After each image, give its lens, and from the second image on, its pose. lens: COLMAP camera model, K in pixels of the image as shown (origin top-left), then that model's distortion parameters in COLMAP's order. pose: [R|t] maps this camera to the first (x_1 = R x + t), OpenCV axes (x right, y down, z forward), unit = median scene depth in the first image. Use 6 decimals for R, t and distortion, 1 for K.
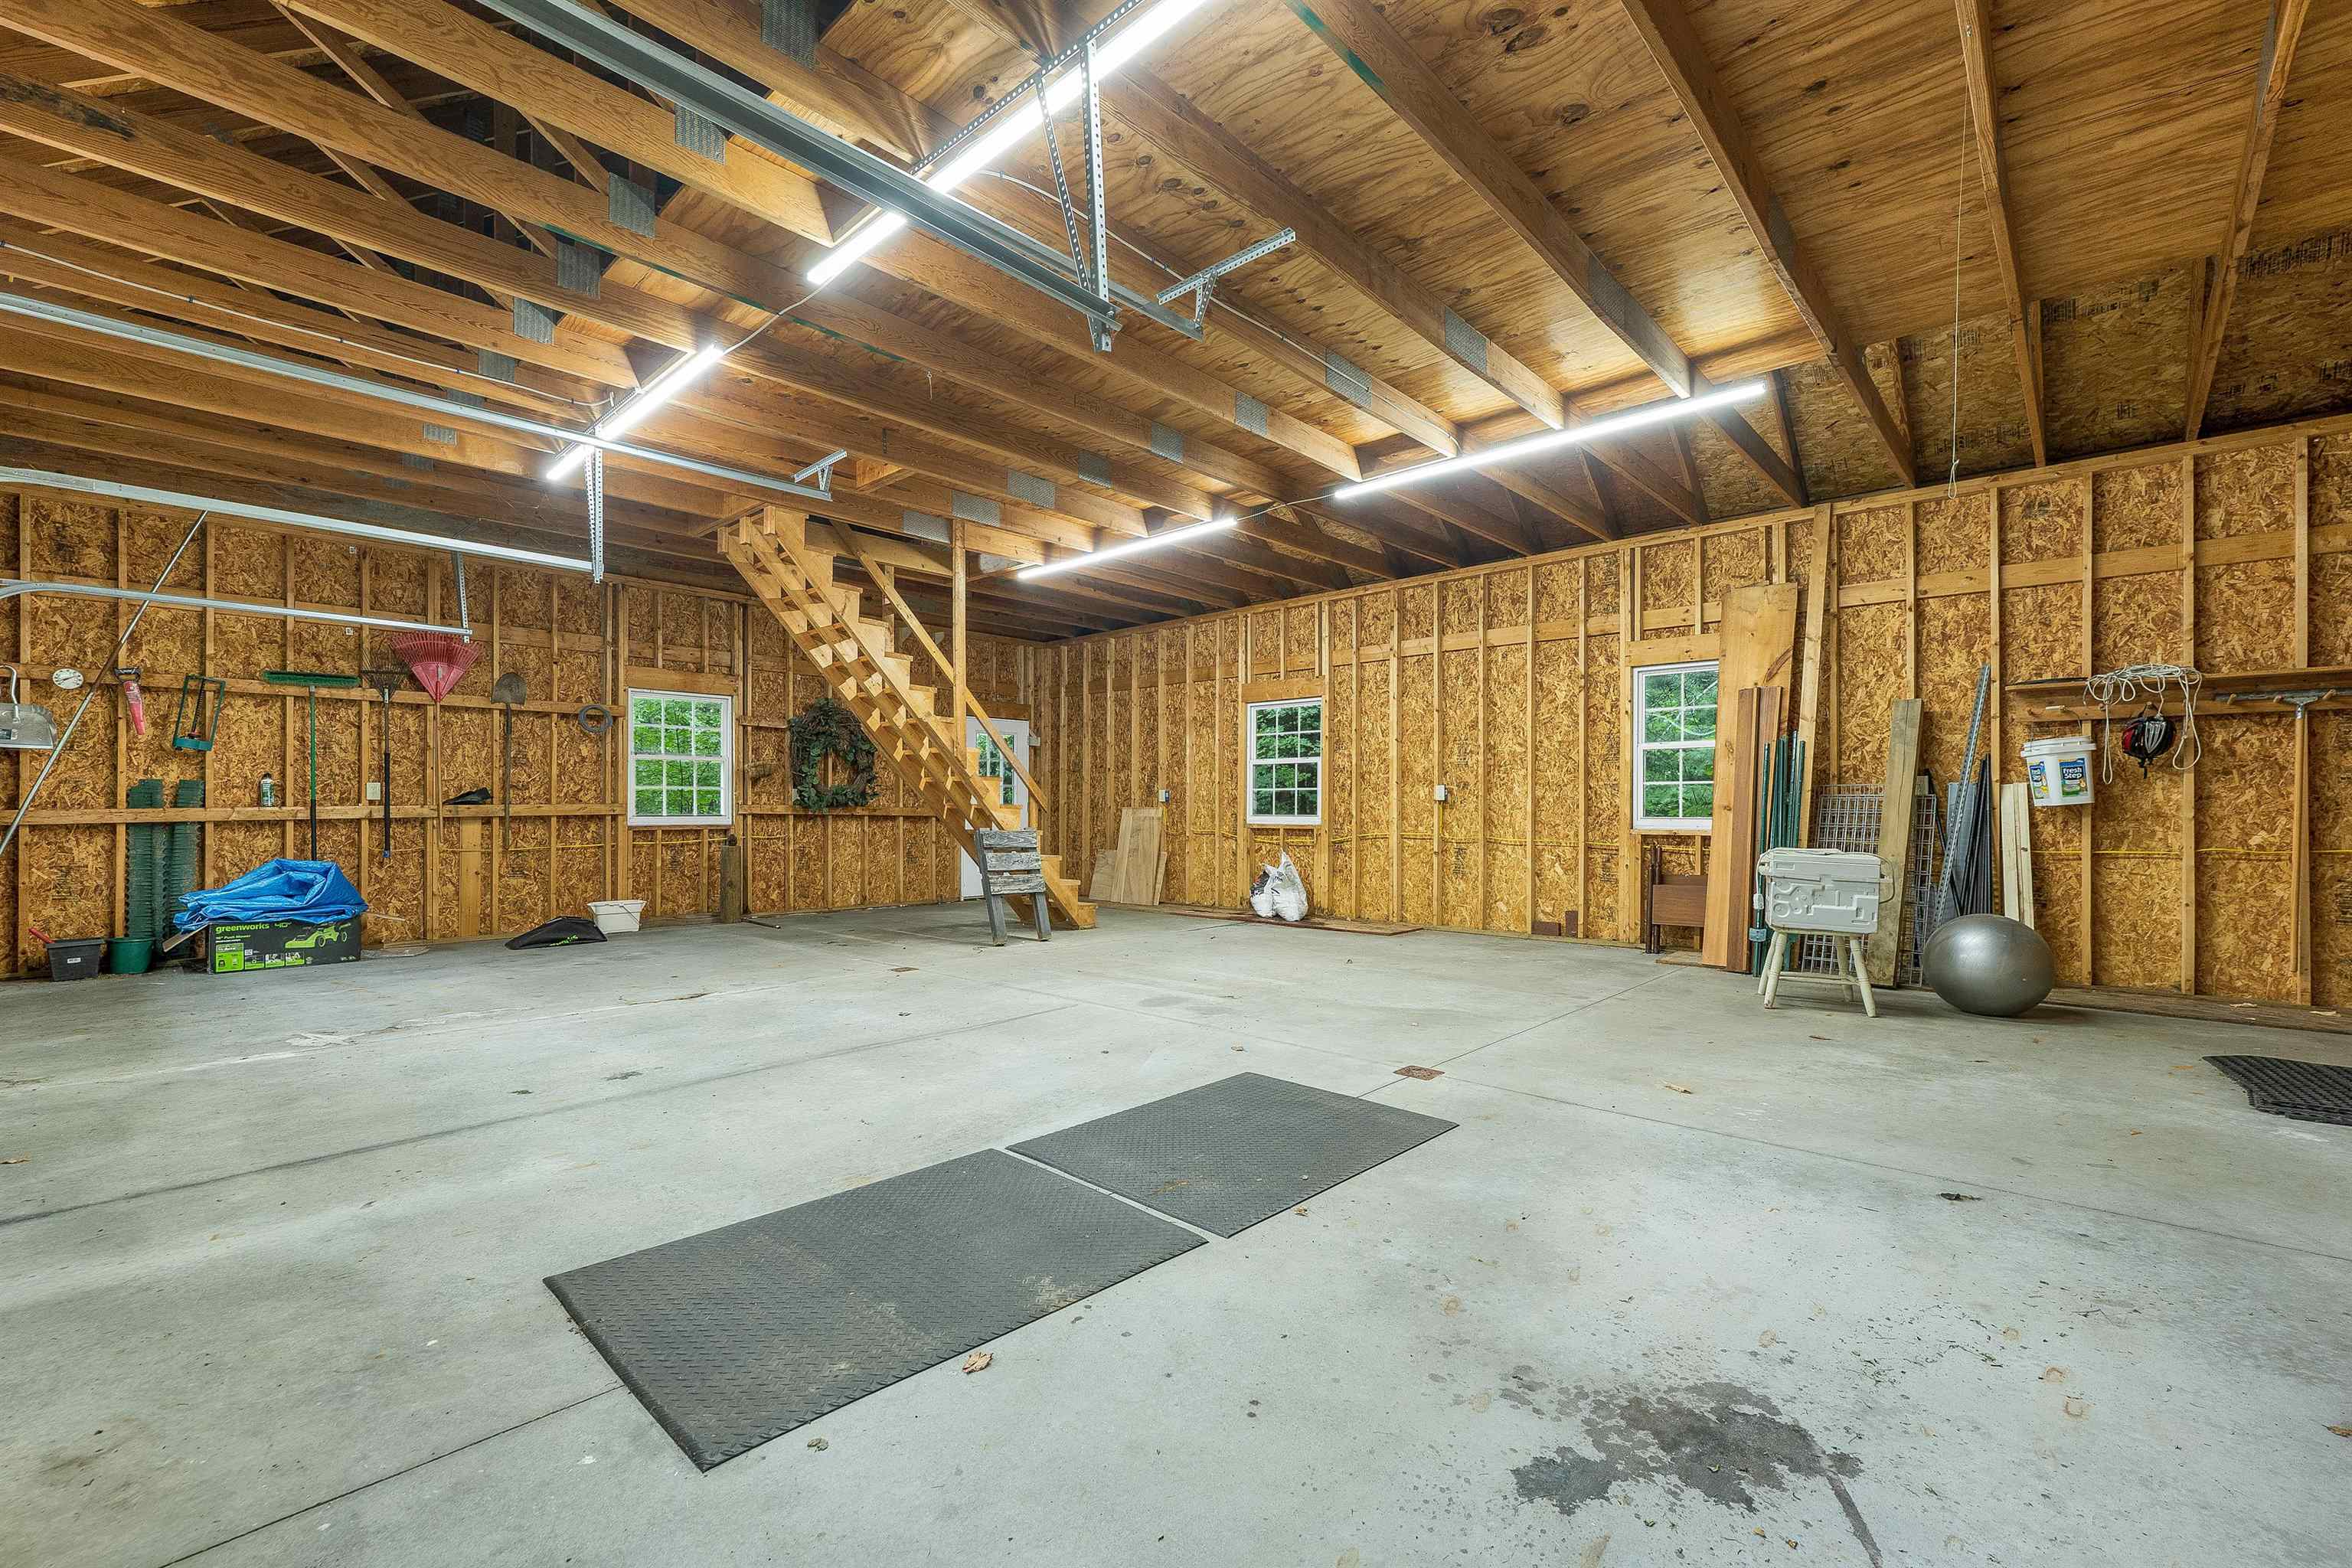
lens RADIAL K [[984.0, 0, 1177.4], [0, 984.0, 801.7], [0, 0, 1]] dist [0.001194, -0.000229]
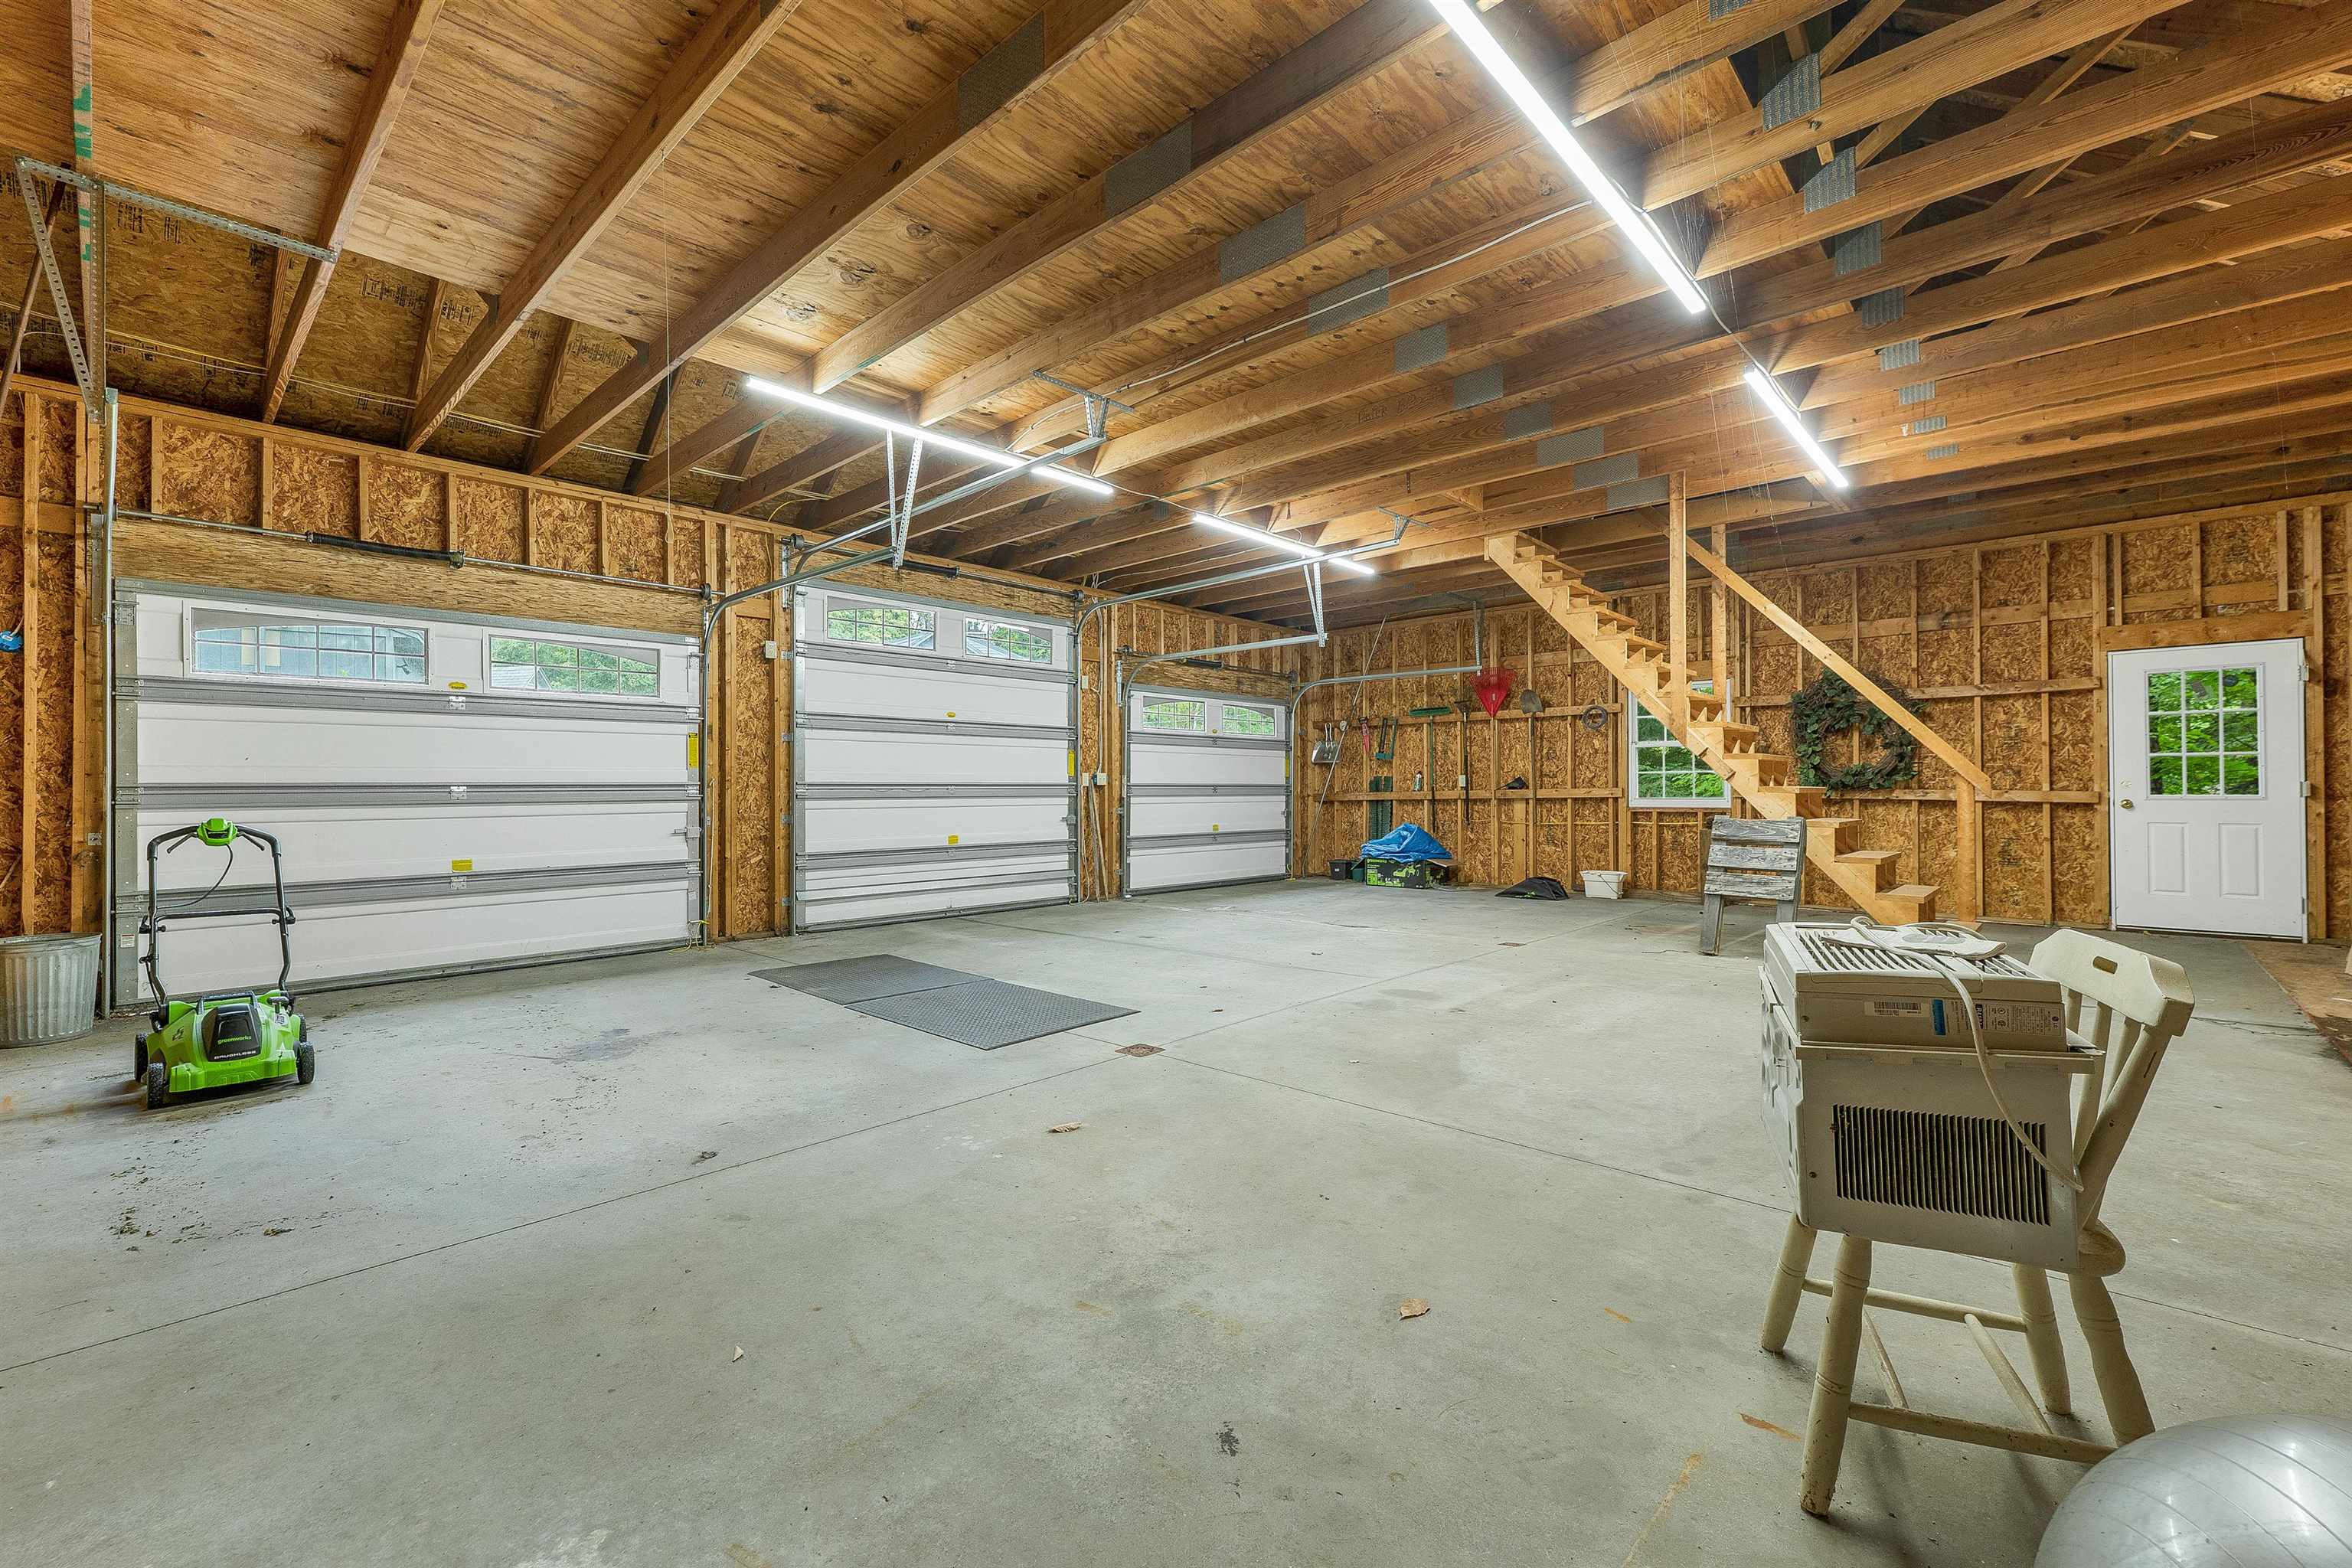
lens RADIAL K [[984.0, 0, 1177.4], [0, 984.0, 782.6], [0, 0, 1]] dist [0.001194, -0.000229]
pose [[0.001427, -0.009632, -0.999953, 0.735482], [0.010319, 0.999901, -0.009617, 0.002003], [0.999946, -0.010305, 0.001526, 0.595375]]
